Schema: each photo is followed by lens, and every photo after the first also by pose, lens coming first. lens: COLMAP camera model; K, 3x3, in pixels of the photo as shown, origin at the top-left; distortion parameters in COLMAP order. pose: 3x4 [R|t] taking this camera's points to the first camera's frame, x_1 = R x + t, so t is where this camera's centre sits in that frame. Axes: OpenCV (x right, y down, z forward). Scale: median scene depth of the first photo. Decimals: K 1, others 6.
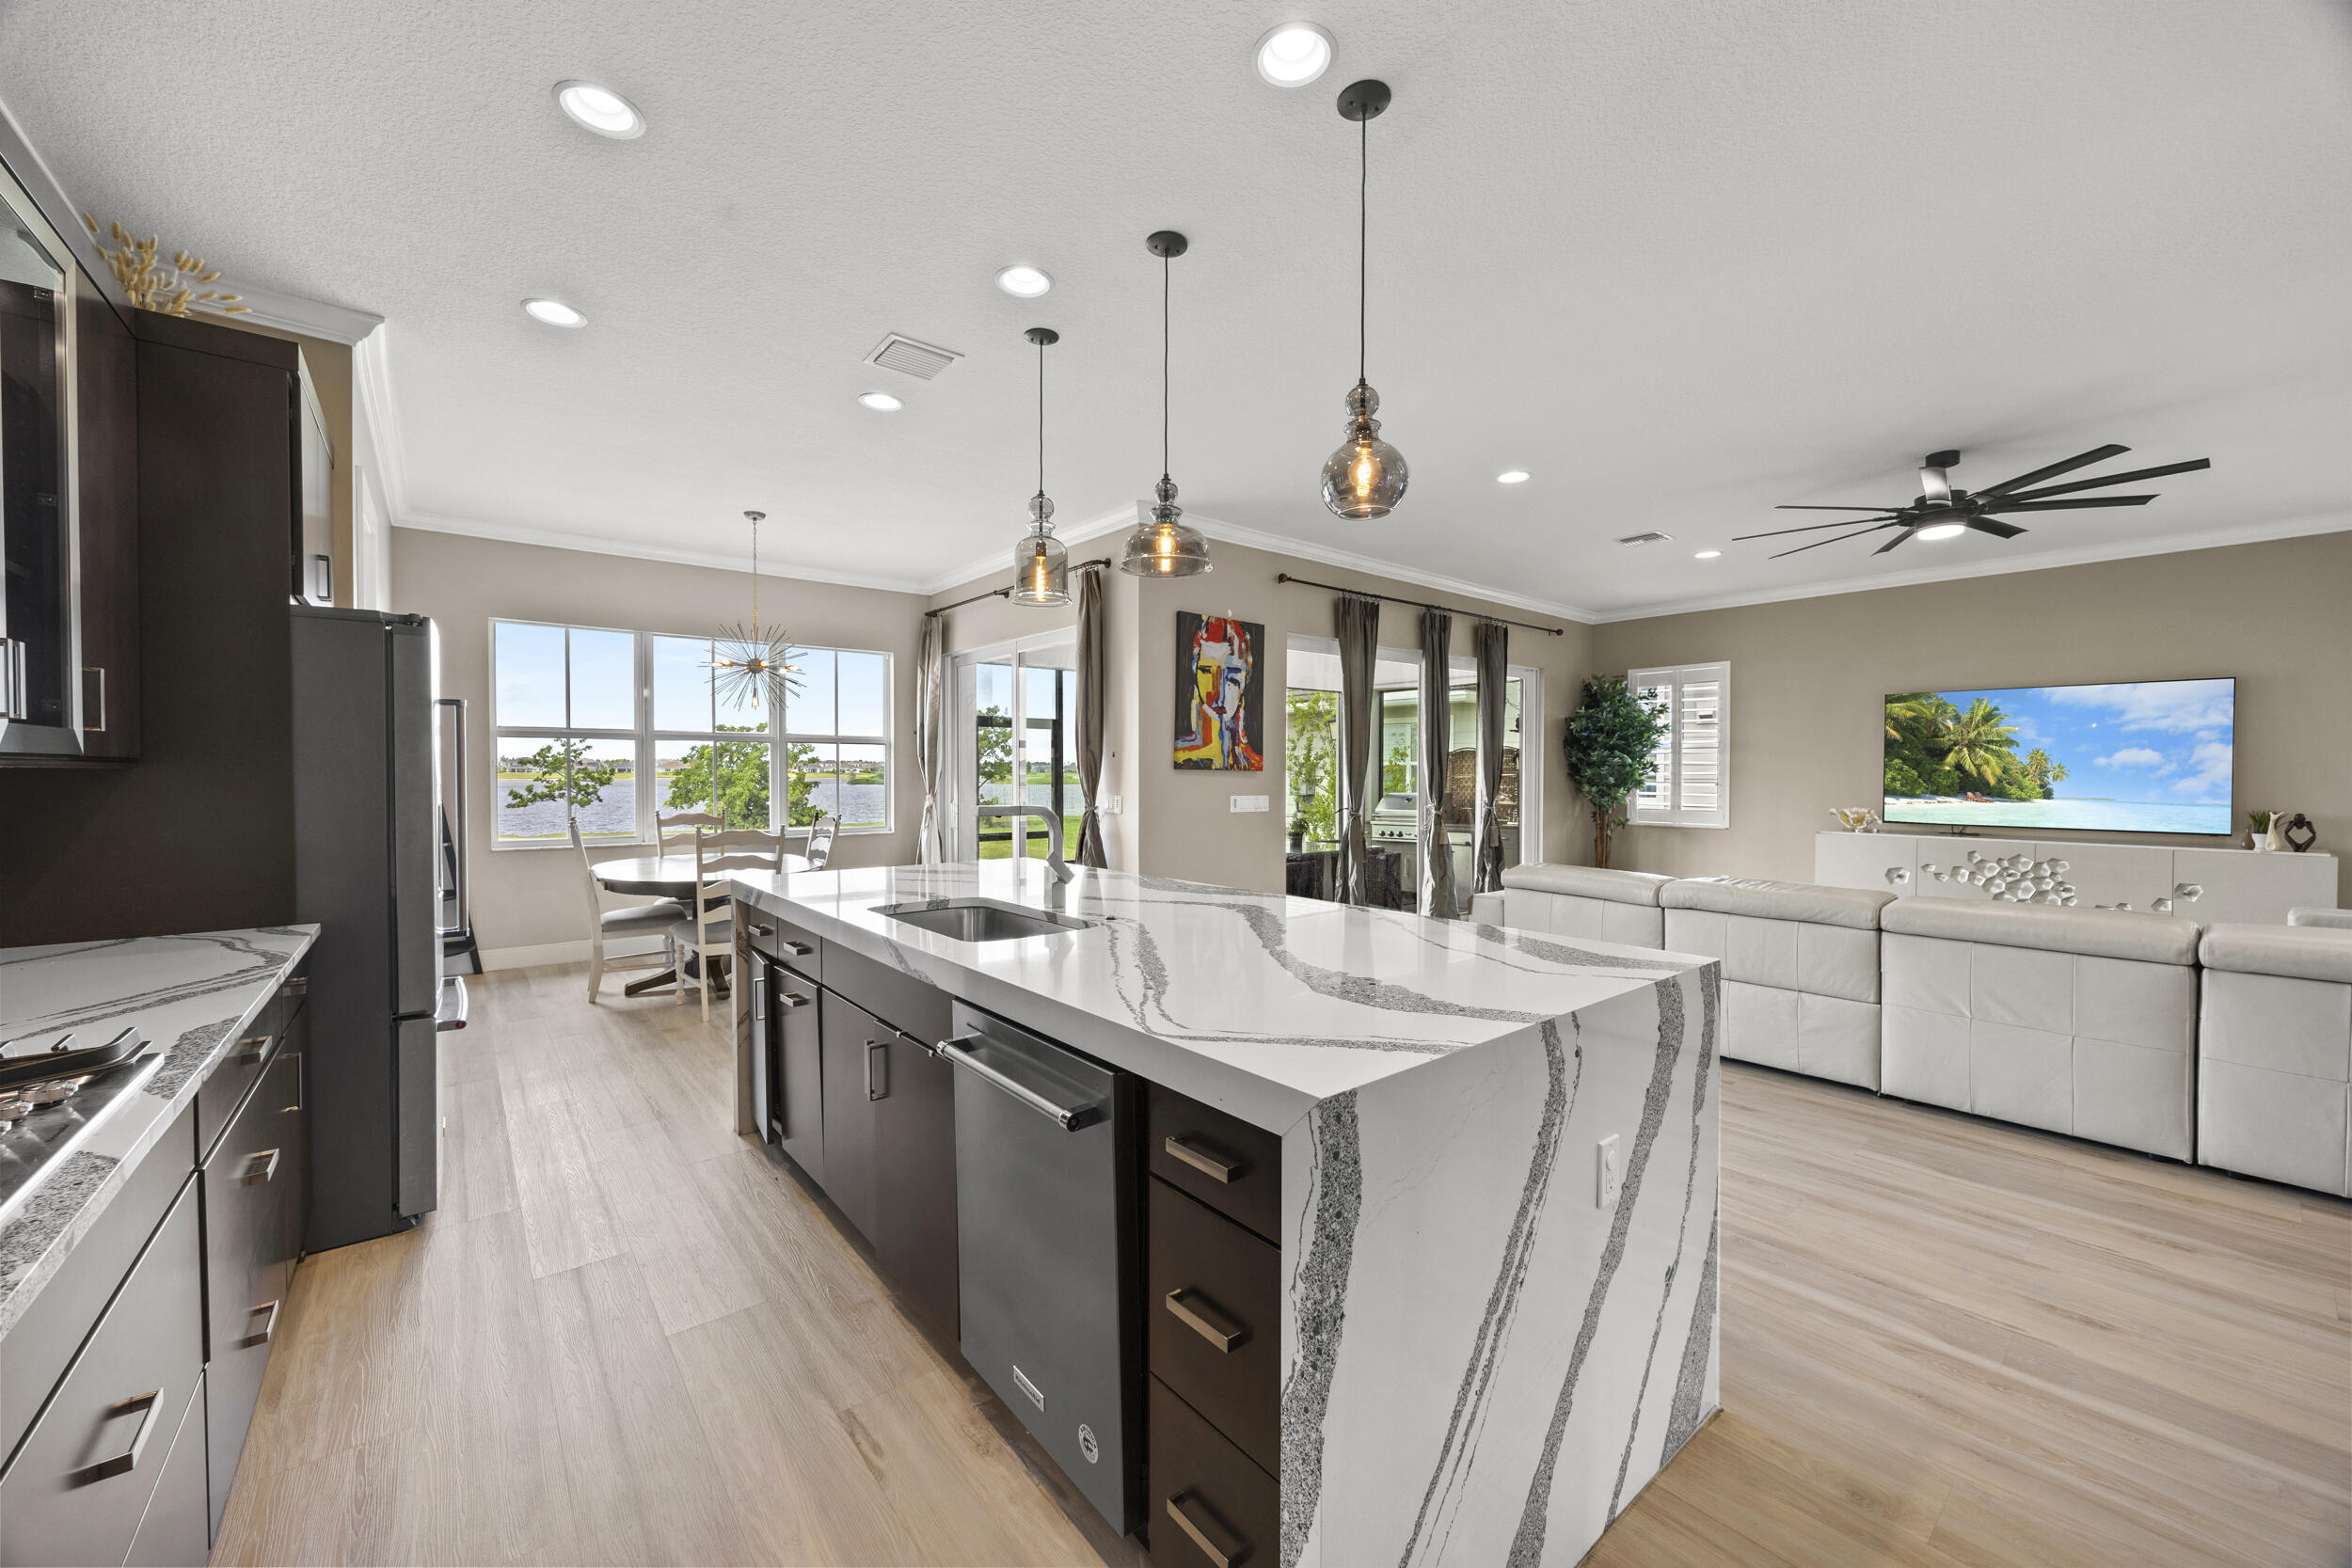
lens RADIAL K [[909.5, 0, 1177.4], [0, 909.5, 790.1], [0, 0, 1]] dist [0.002797, 0.000140]
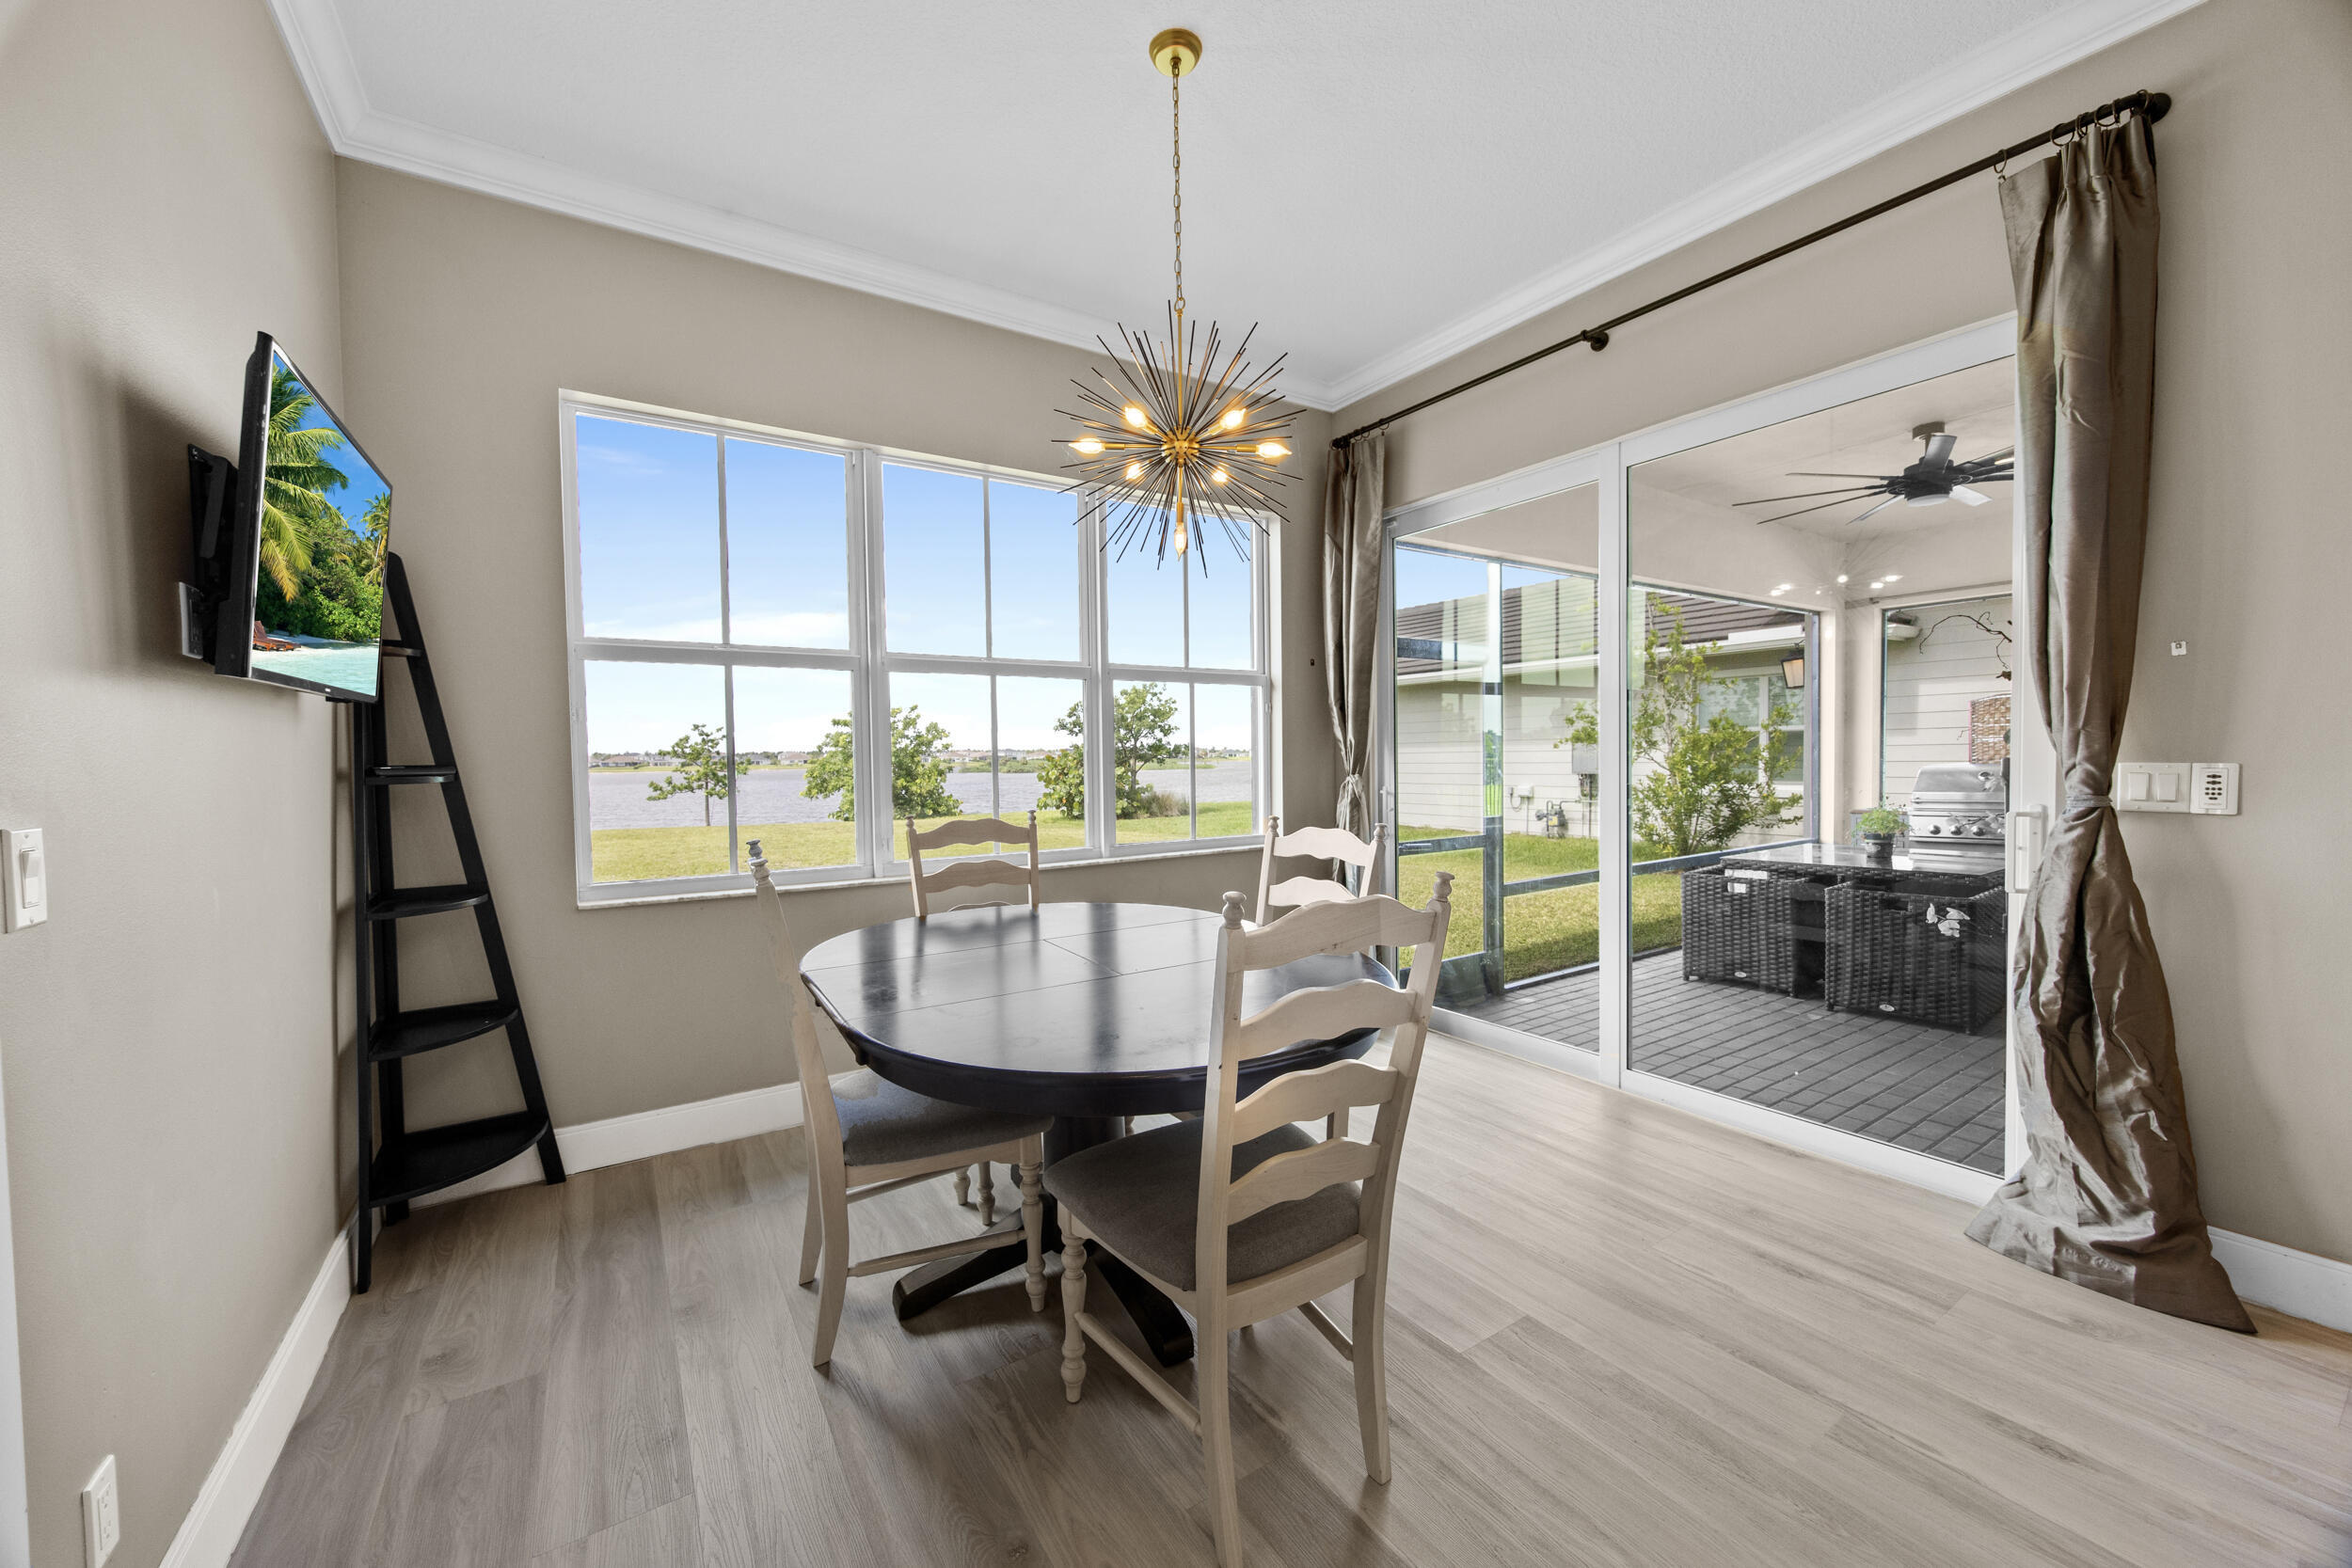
lens RADIAL K [[909.5, 0, 1181.0], [0, 909.5, 788.9], [0, 0, 1]] dist [0.002797, 0.000140]
pose [[0.994188, -0.012384, -0.106941, -0.310993], [0.014044, 0.999792, 0.014783, 0.003740], [0.106735, -0.016199, 0.994156, 0.447579]]
